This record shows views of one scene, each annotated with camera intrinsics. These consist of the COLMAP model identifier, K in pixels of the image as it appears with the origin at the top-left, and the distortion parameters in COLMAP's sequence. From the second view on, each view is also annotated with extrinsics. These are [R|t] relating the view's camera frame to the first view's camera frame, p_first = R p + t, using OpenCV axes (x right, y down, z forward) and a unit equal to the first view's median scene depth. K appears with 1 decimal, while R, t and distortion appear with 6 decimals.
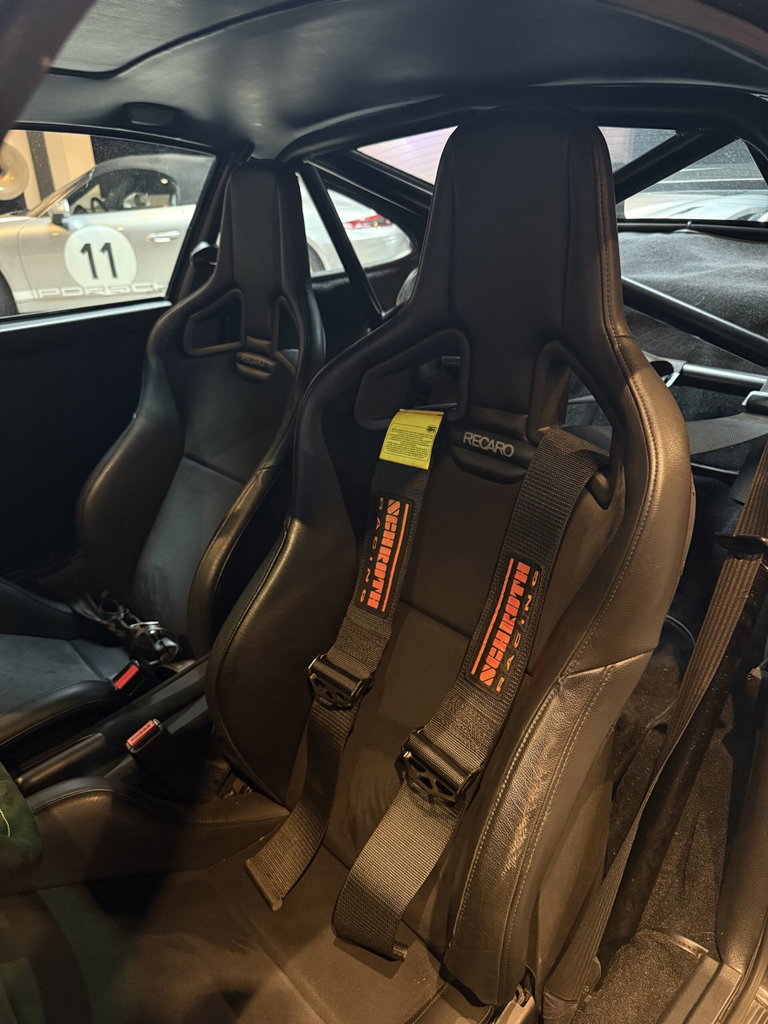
lens RADIAL K [[717.7, 0, 384.0], [0, 717.7, 512.0], [0, 0, 1]] dist [0.072612, -0.135225]
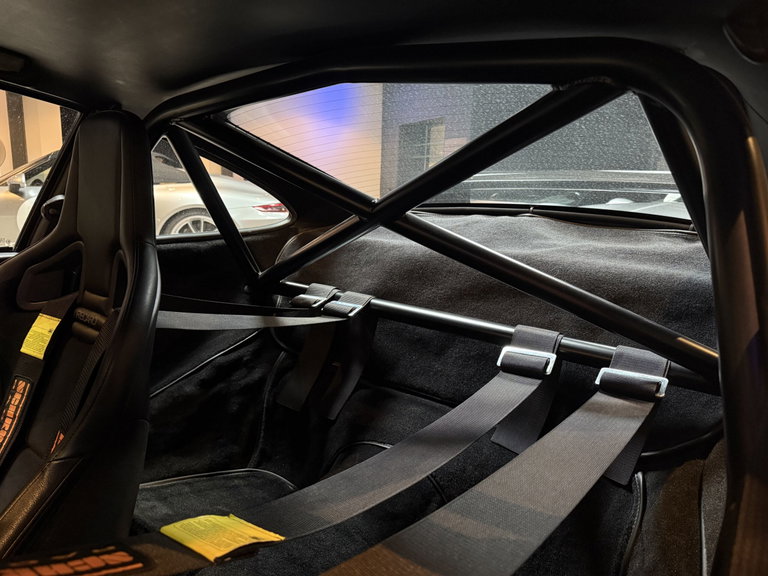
lens RADIAL K [[517.7, 0, 384.0], [0, 517.7, 288.0], [0, 0, 1]] dist [0.063857, -0.036376]
pose [[0.985998, 0.035654, 0.162900, 0.063780], [0.005015, 0.970094, -0.242677, -0.080896], [-0.166681, 0.240096, 0.956332, 0.291478]]
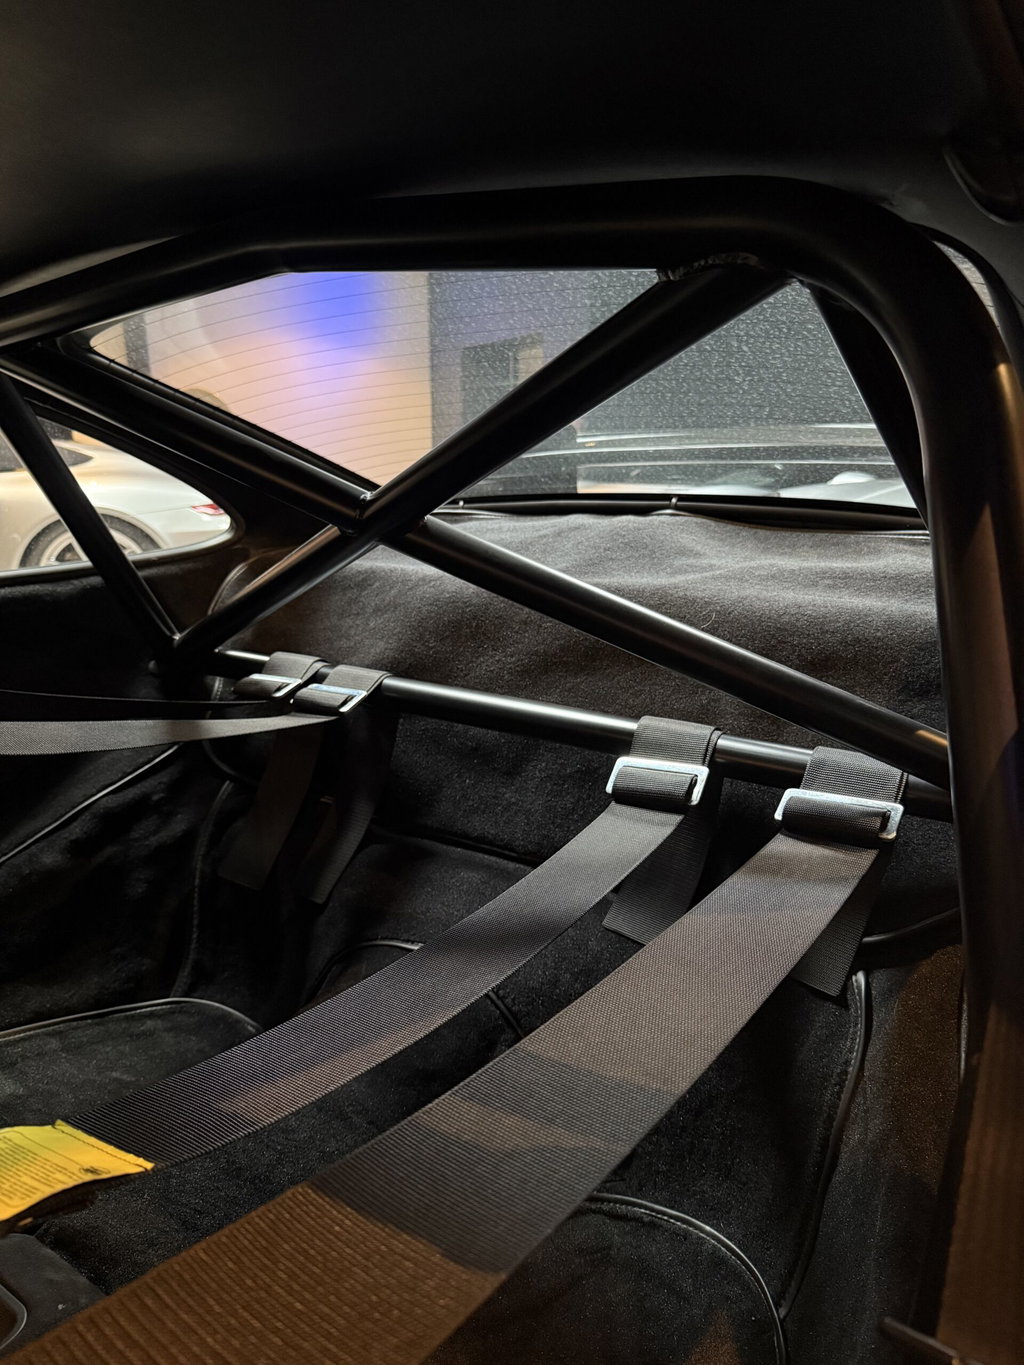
lens RADIAL K [[920.1, 0, 506.2], [0, 920.1, 676.7], [0, 0, 1]] dist [0.063857, -0.036376]
pose [[0.977149, -0.010388, 0.212301, 0.110370], [0.055136, 0.977005, -0.205964, -0.094812], [-0.205280, 0.212963, 0.955252, 0.306003]]
